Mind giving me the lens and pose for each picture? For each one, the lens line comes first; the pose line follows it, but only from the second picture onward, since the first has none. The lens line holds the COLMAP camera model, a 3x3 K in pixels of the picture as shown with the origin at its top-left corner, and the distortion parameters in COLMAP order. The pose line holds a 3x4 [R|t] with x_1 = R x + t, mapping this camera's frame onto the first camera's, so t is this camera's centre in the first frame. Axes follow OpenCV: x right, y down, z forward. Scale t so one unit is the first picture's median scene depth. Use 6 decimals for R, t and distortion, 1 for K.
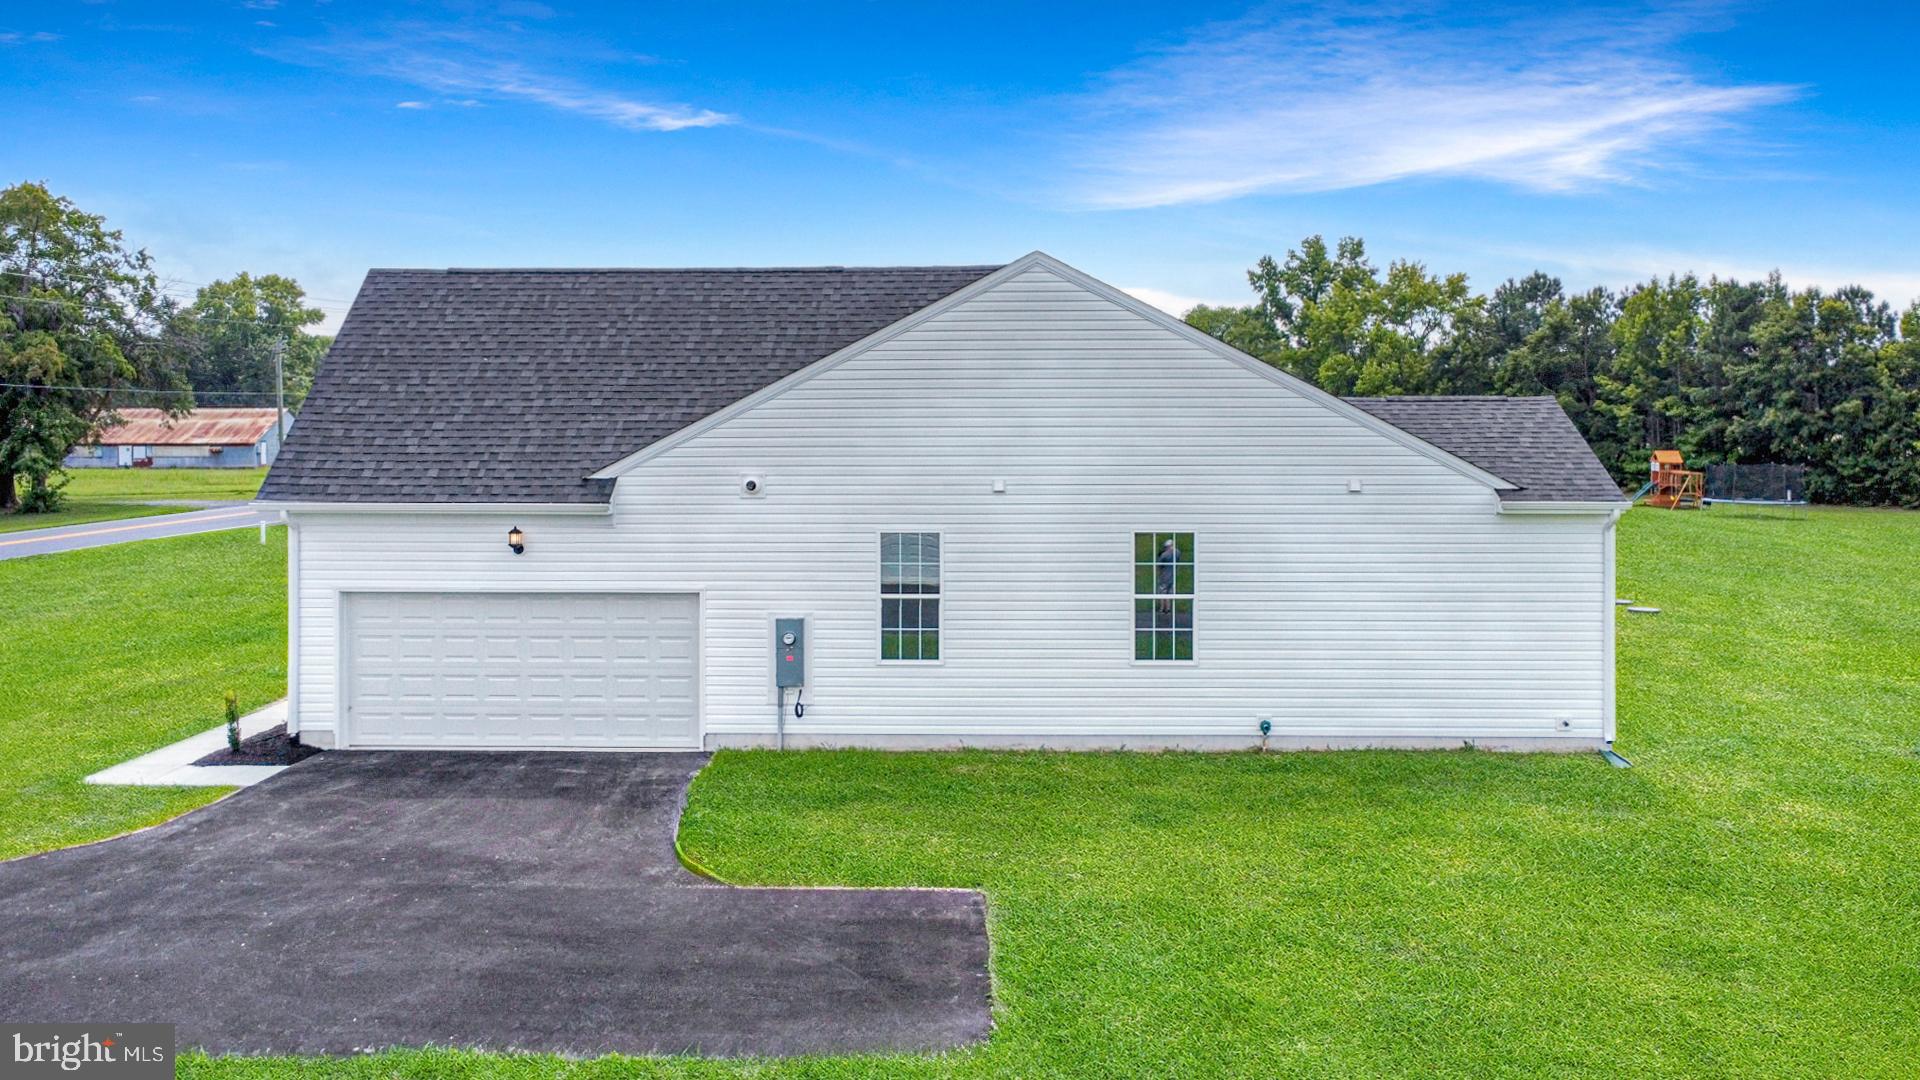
lens RADIAL K [[1481.4, 0, 959.3], [0, 1481.4, 465.6], [0, 0, 1]] dist [-0.000589, 0.001379]
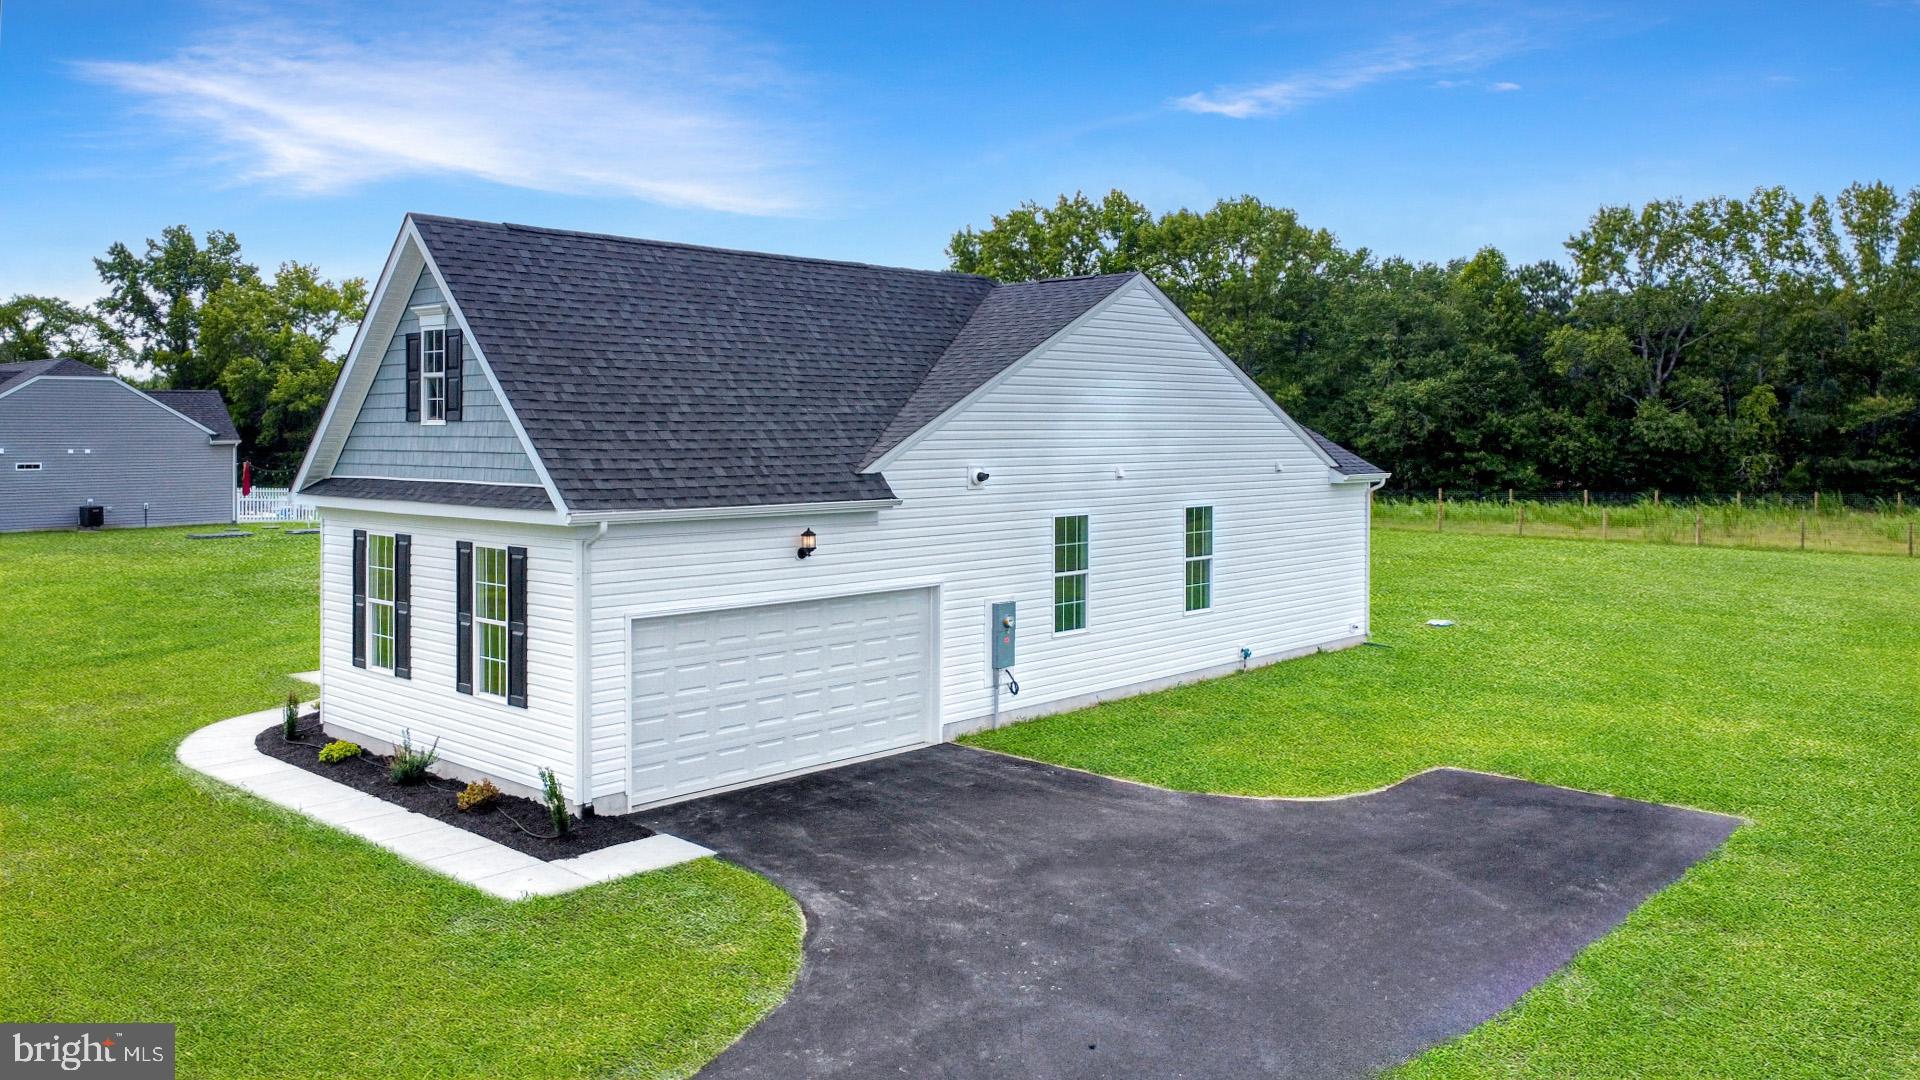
lens RADIAL K [[1534.0, 0, 960.0], [0, 1534.0, 540.0], [0, 0, 1]] dist [-0.038486, 0.000096]
pose [[0.640780, -0.054217, 0.765807, -0.957713], [0.025471, 0.998455, 0.049376, 0.003985], [-0.767302, -0.012133, 0.641172, 0.321906]]
